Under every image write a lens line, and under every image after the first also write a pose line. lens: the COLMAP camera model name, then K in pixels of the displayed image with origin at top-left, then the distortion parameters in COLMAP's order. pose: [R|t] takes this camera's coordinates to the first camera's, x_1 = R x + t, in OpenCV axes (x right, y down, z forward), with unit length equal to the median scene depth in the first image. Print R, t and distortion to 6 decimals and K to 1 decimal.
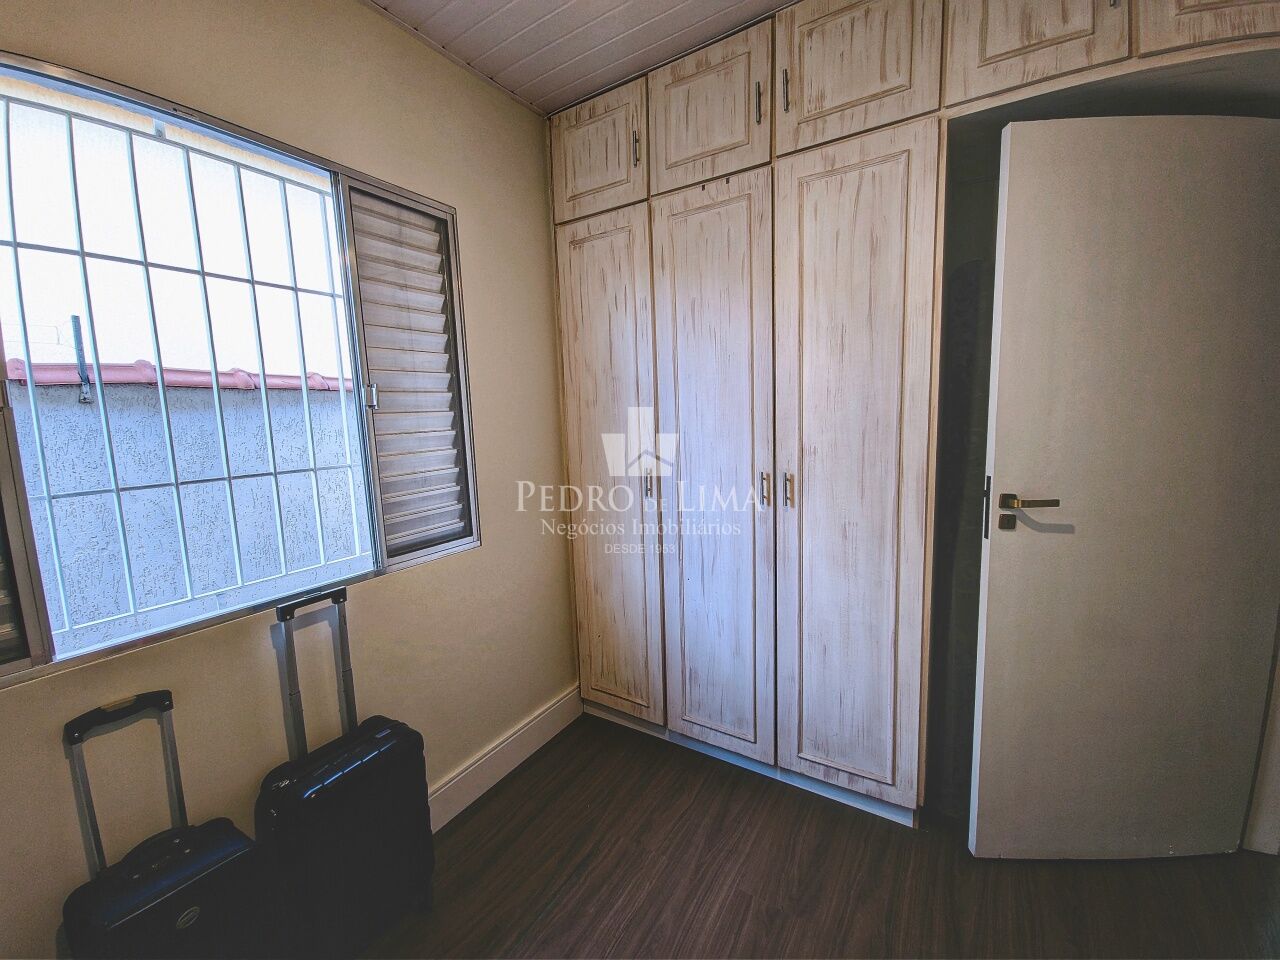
lens RADIAL K [[518.2, 0, 640.0], [0, 518.2, 480.0], [0, 0, 1]] dist [0.000218, -0.000094]
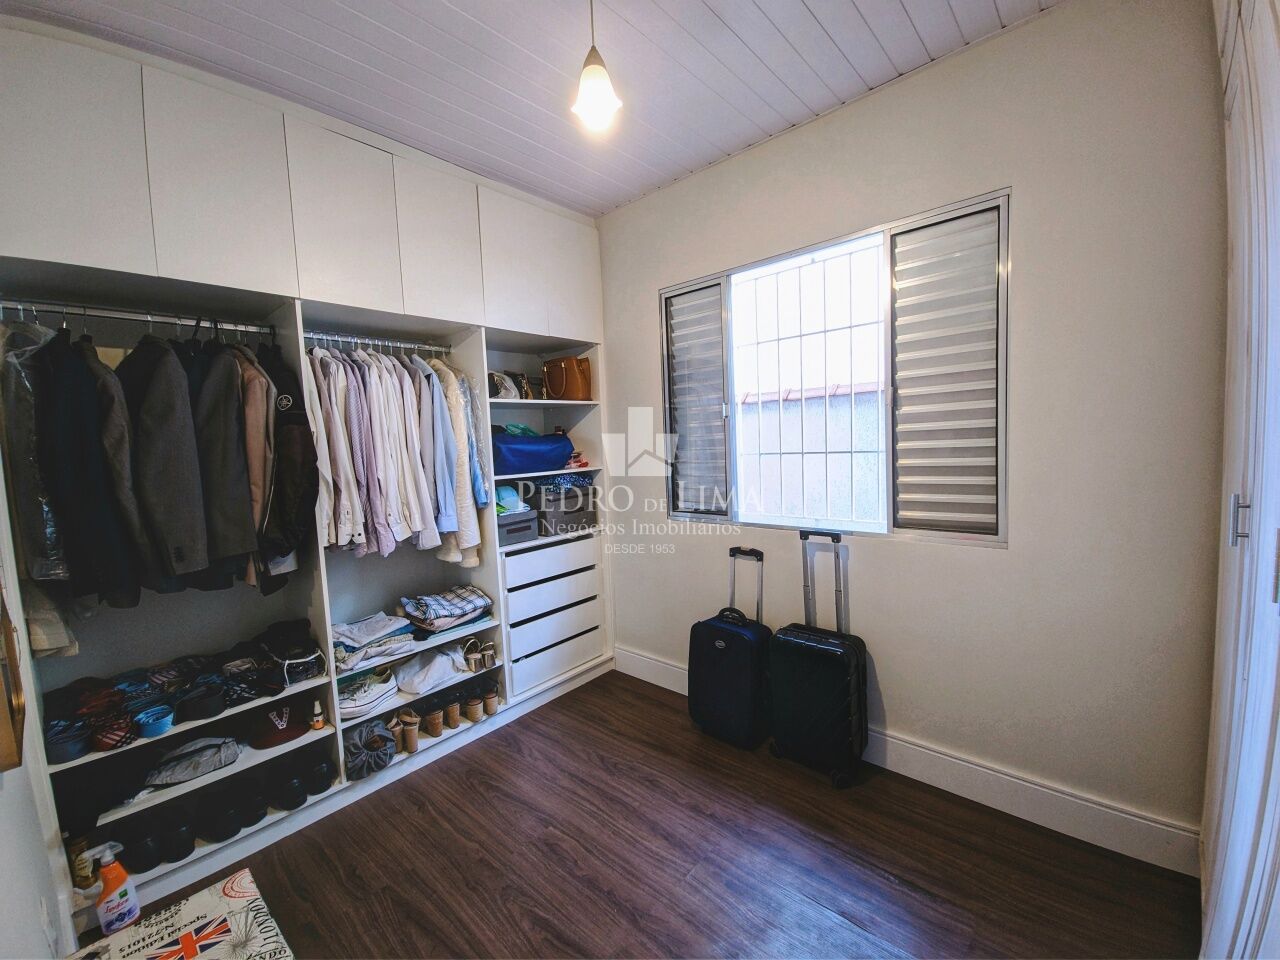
lens RADIAL K [[518.2, 0, 640.0], [0, 518.2, 480.0], [0, 0, 1]] dist [0.000218, -0.000094]
pose [[-0.165790, 0.131880, -0.977303, 0.945440], [-0.072170, 0.986738, 0.145396, -0.112913], [0.983517, 0.094637, -0.154074, 0.685864]]
